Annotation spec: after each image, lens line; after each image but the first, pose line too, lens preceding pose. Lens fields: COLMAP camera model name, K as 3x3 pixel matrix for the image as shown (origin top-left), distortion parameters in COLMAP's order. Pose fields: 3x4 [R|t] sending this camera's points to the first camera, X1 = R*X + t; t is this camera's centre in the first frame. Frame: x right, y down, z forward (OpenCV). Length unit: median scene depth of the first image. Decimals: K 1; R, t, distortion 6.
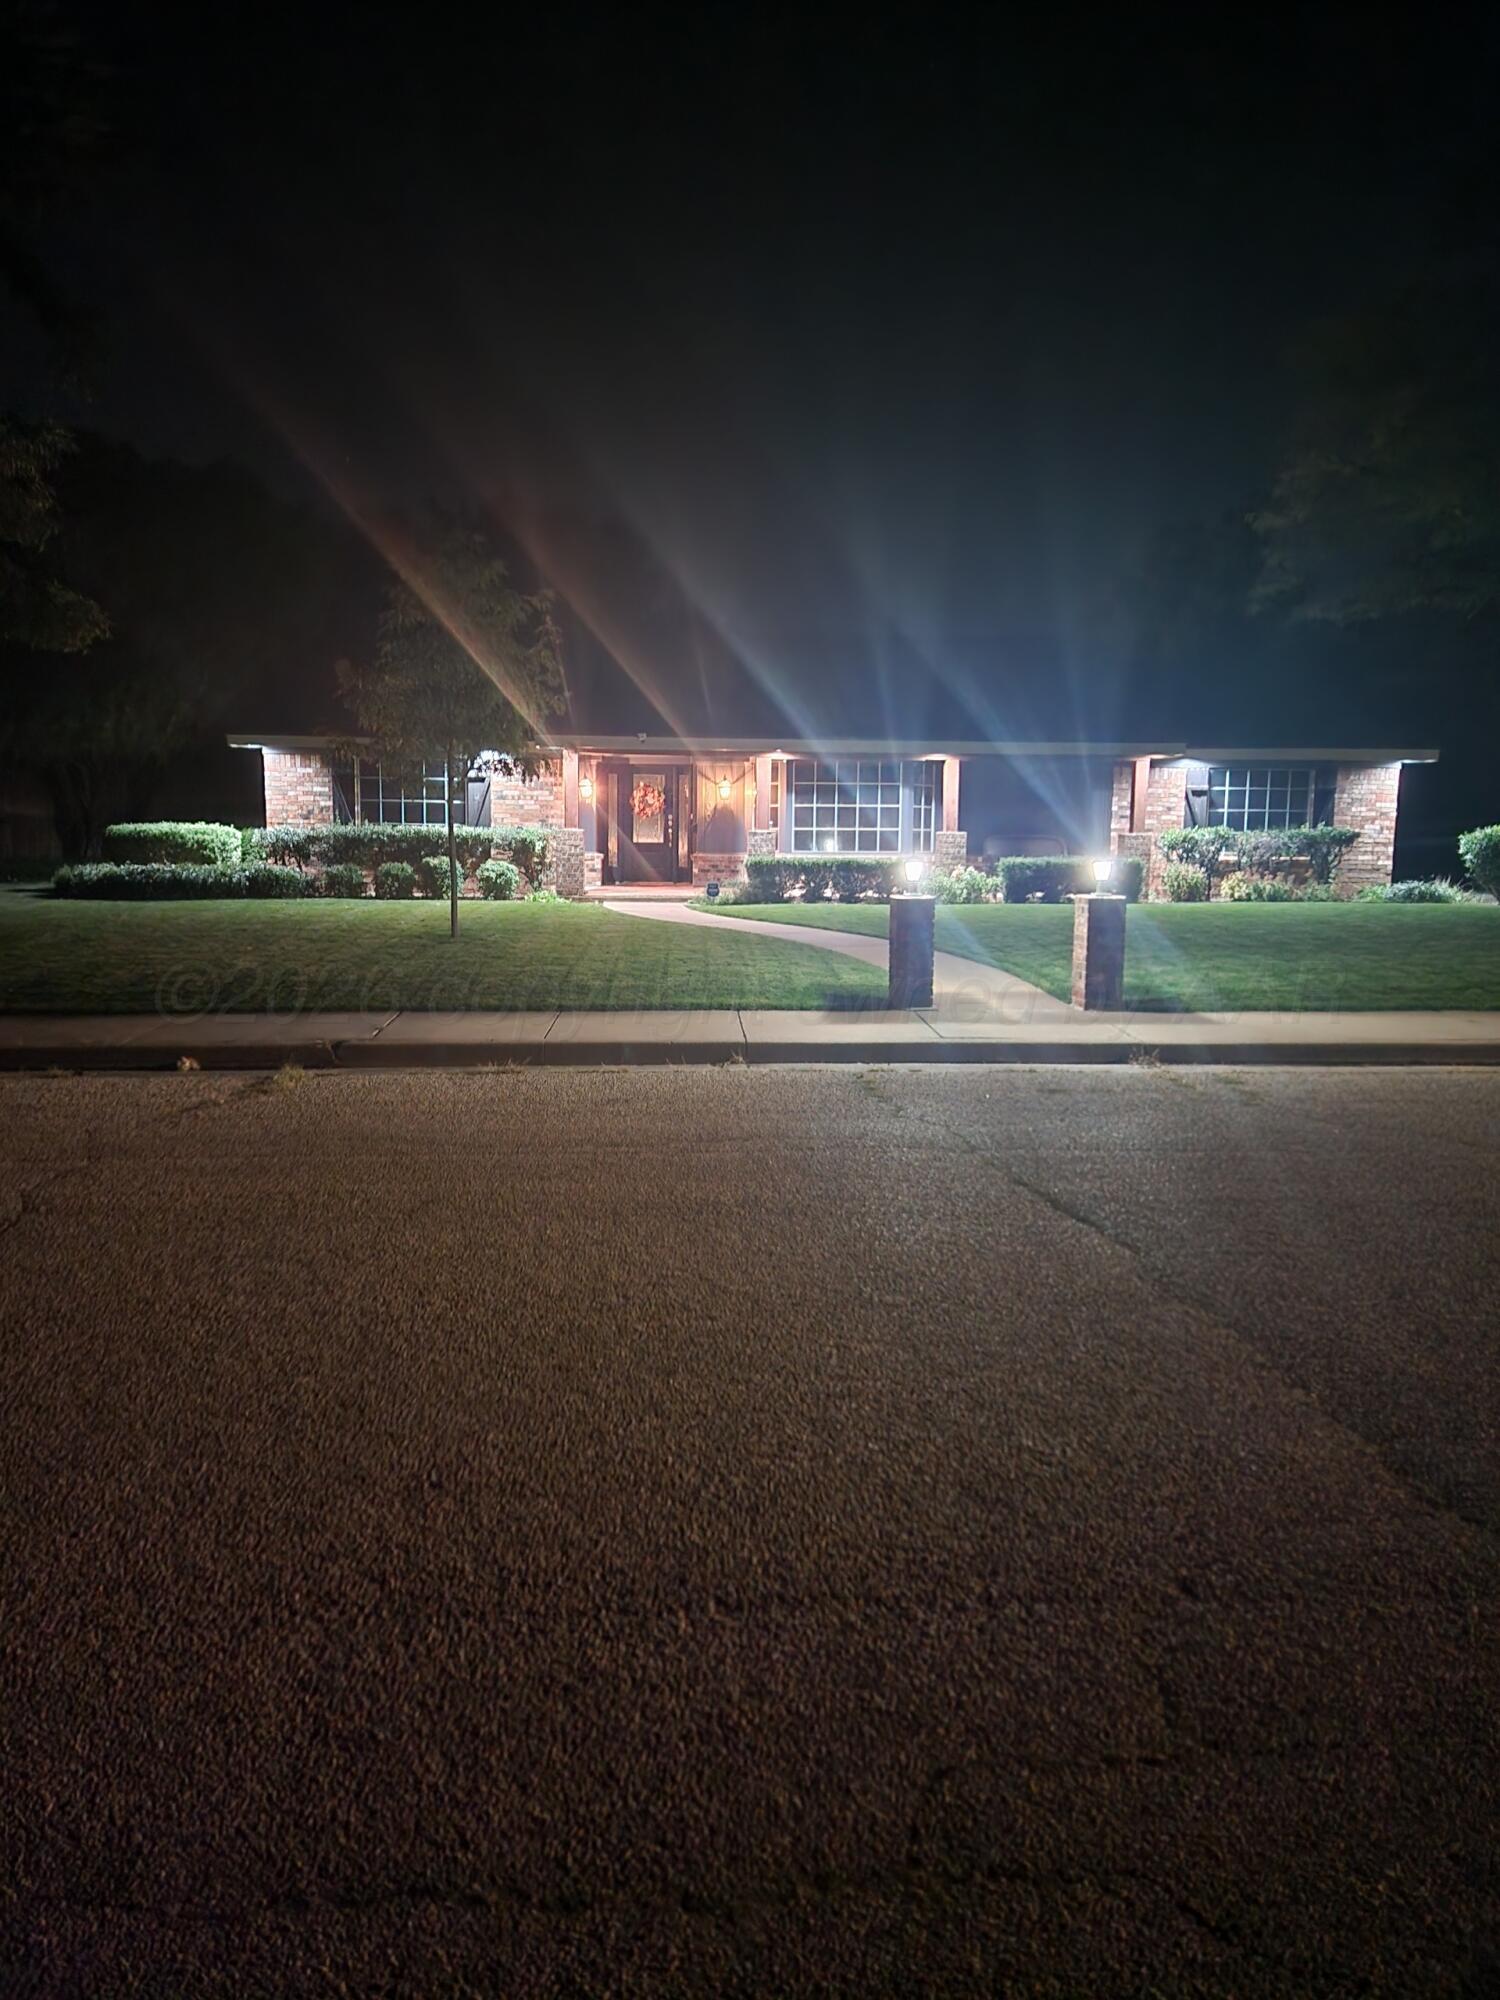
lens RADIAL K [[1388.8, 0, 750.0], [0, 1388.8, 1000.0], [0, 0, 1]] dist [0.066201, -0.057554]
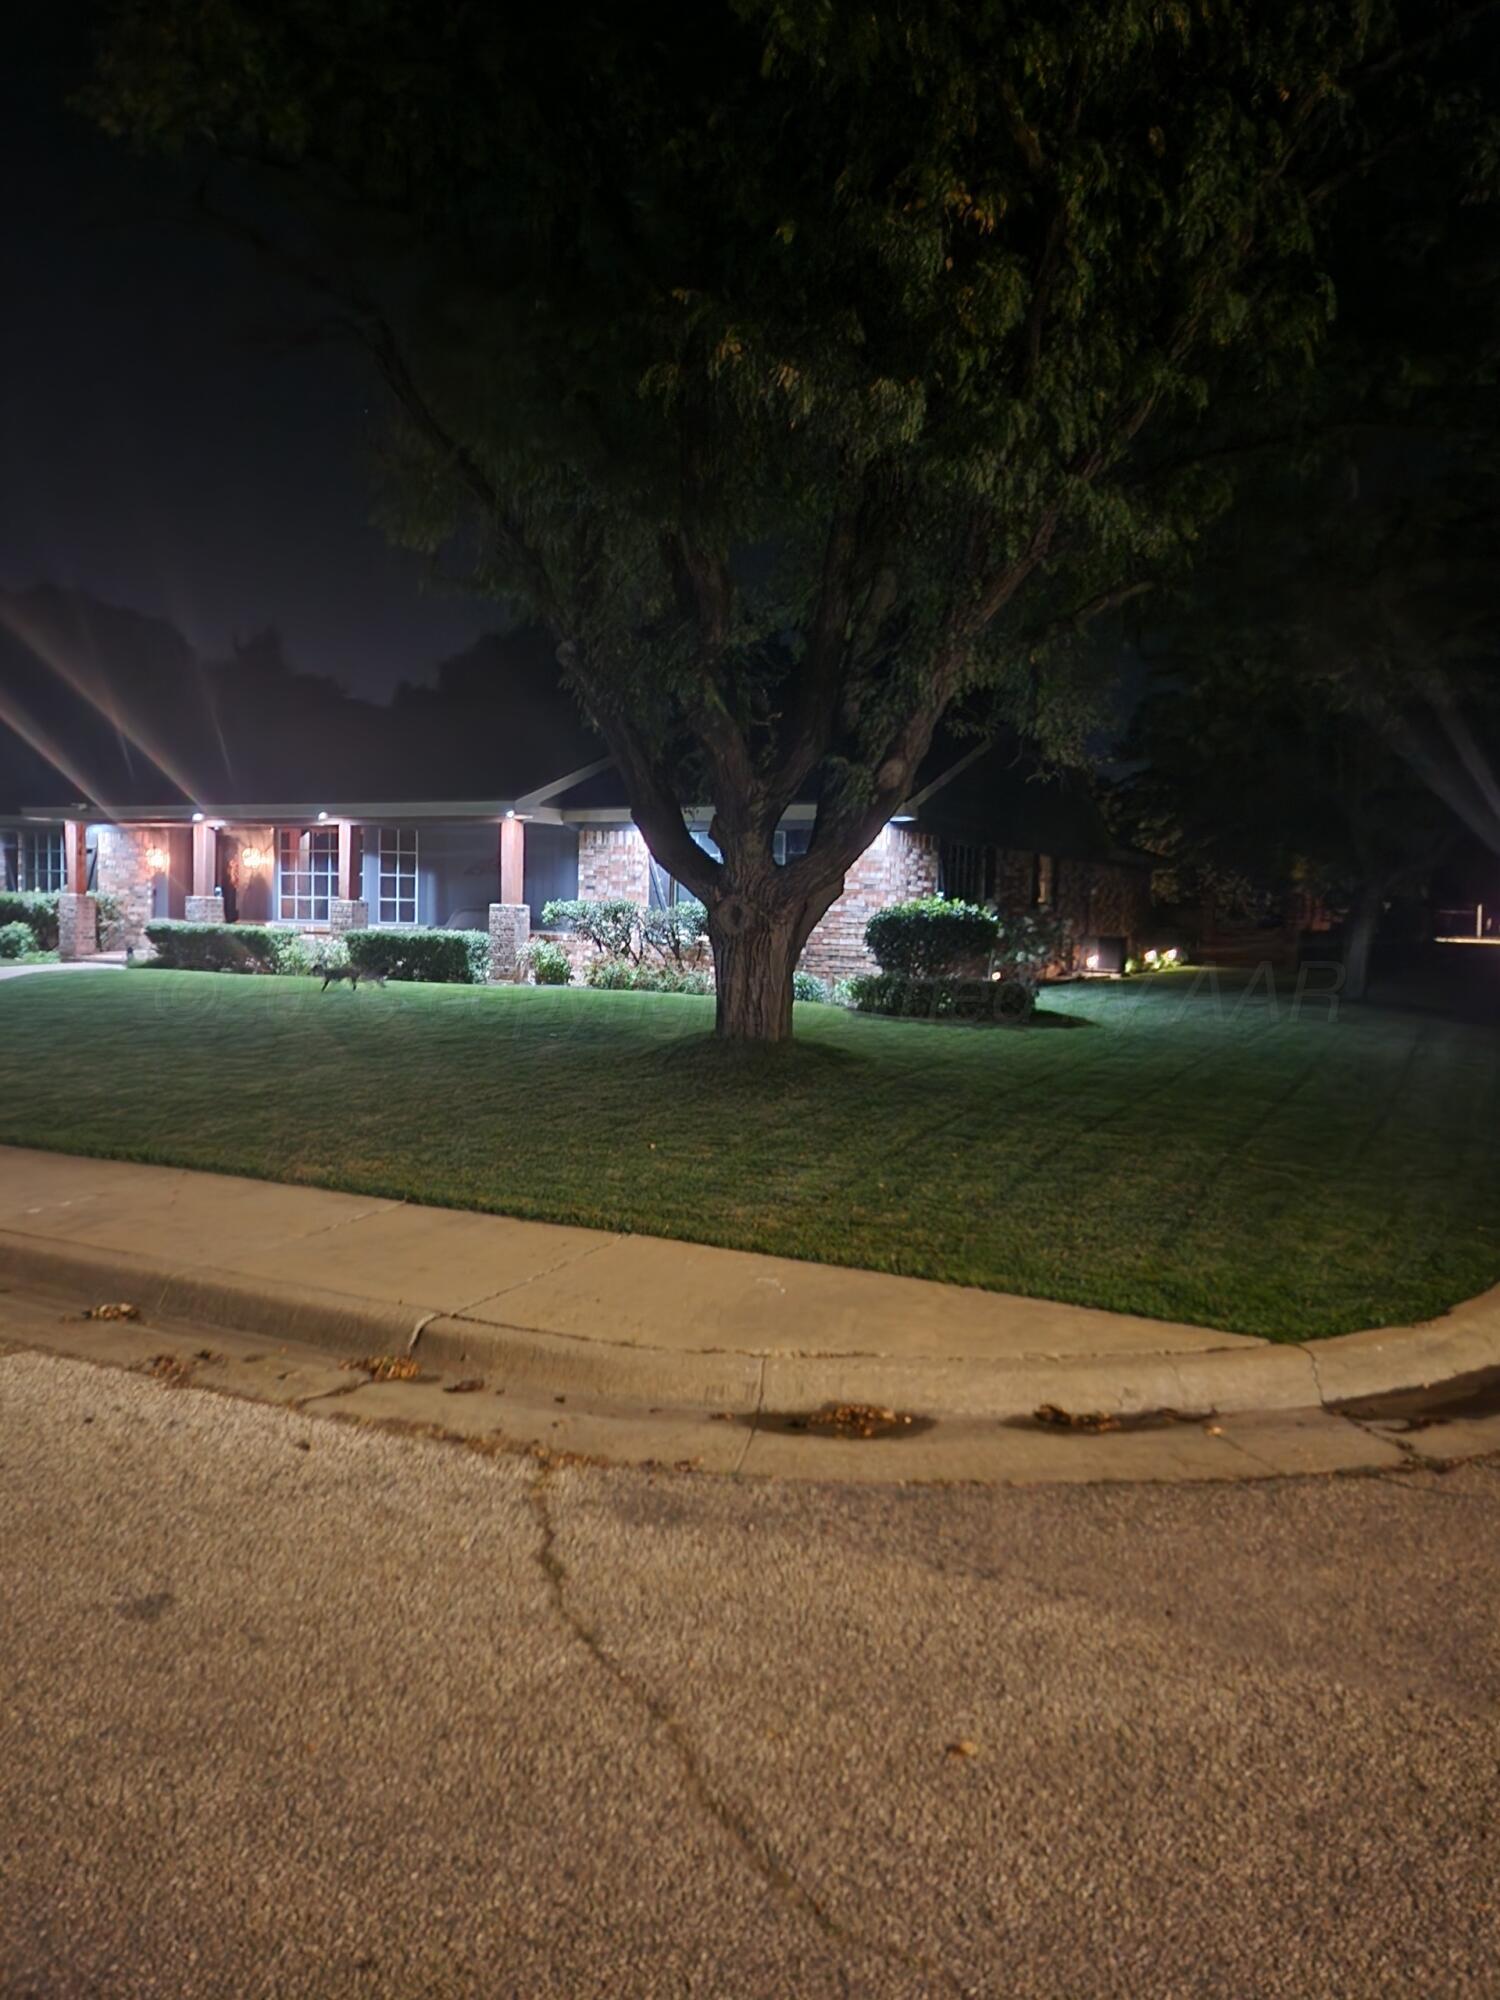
lens RADIAL K [[1334.7, 0, 750.0], [0, 1334.7, 1000.0], [0, 0, 1]] dist [0.079676, -0.059600]
pose [[0.860307, 0.043476, -0.507918, 0.812992], [-0.072127, 0.996714, -0.036853, -0.038734], [0.504647, 0.068340, 0.860616, 0.347367]]
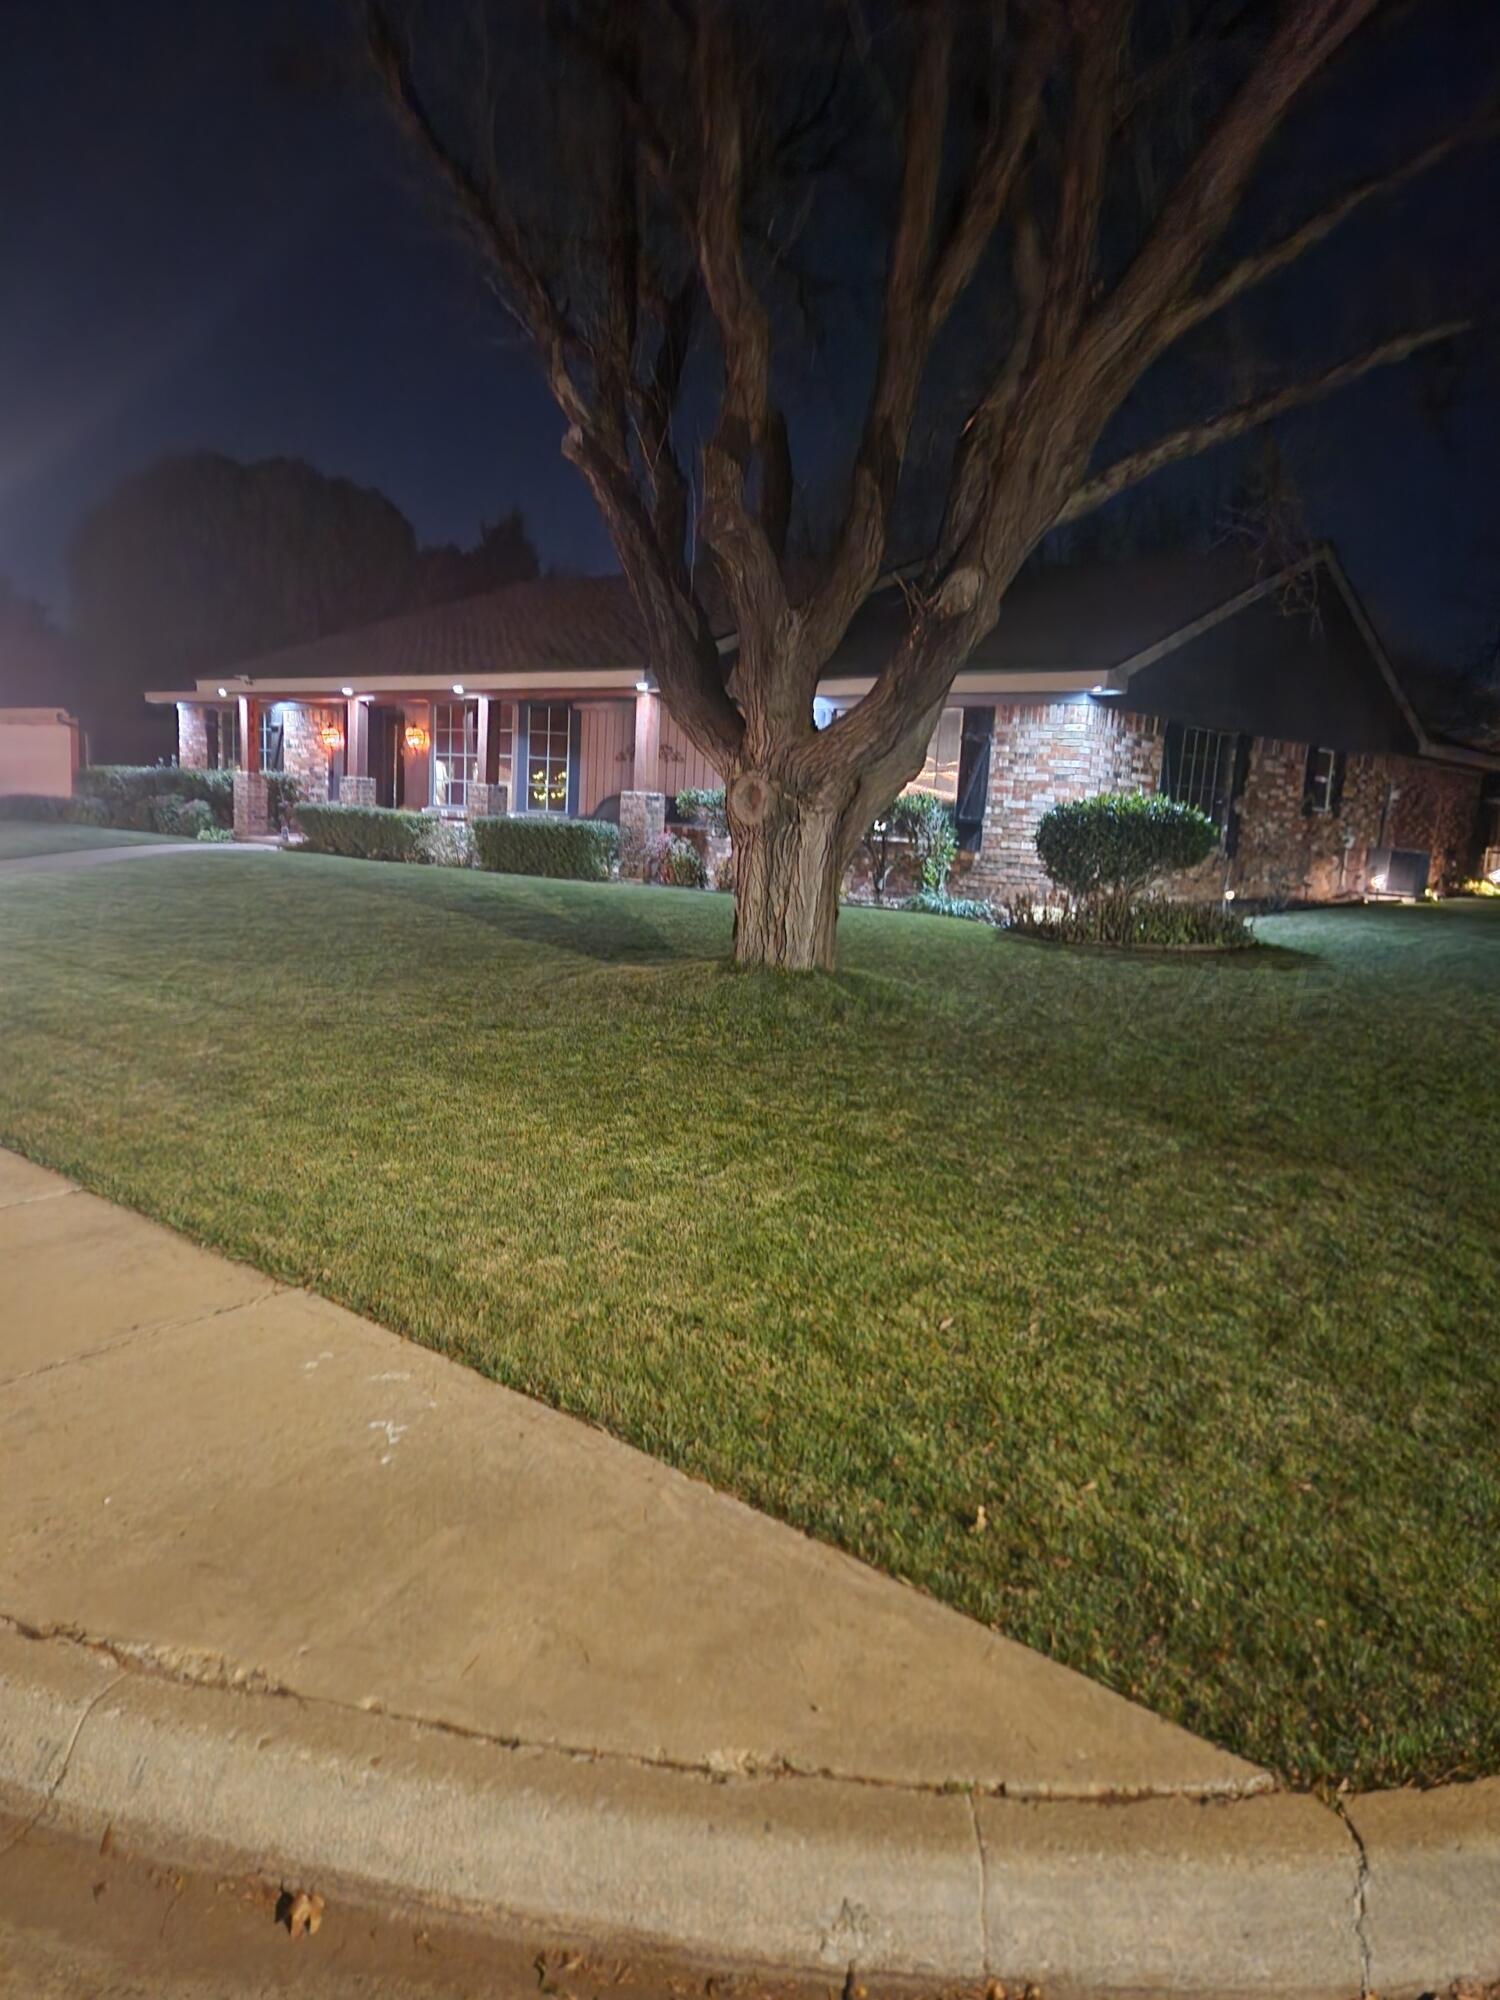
lens RADIAL K [[1334.7, 0, 750.0], [0, 1334.7, 1000.0], [0, 0, 1]] dist [0.079676, -0.059600]
pose [[0.727875, 0.125330, -0.674159, 0.806768], [-0.120214, 0.991252, 0.054487, -0.051738], [0.675090, 0.041383, 0.736574, 0.488982]]
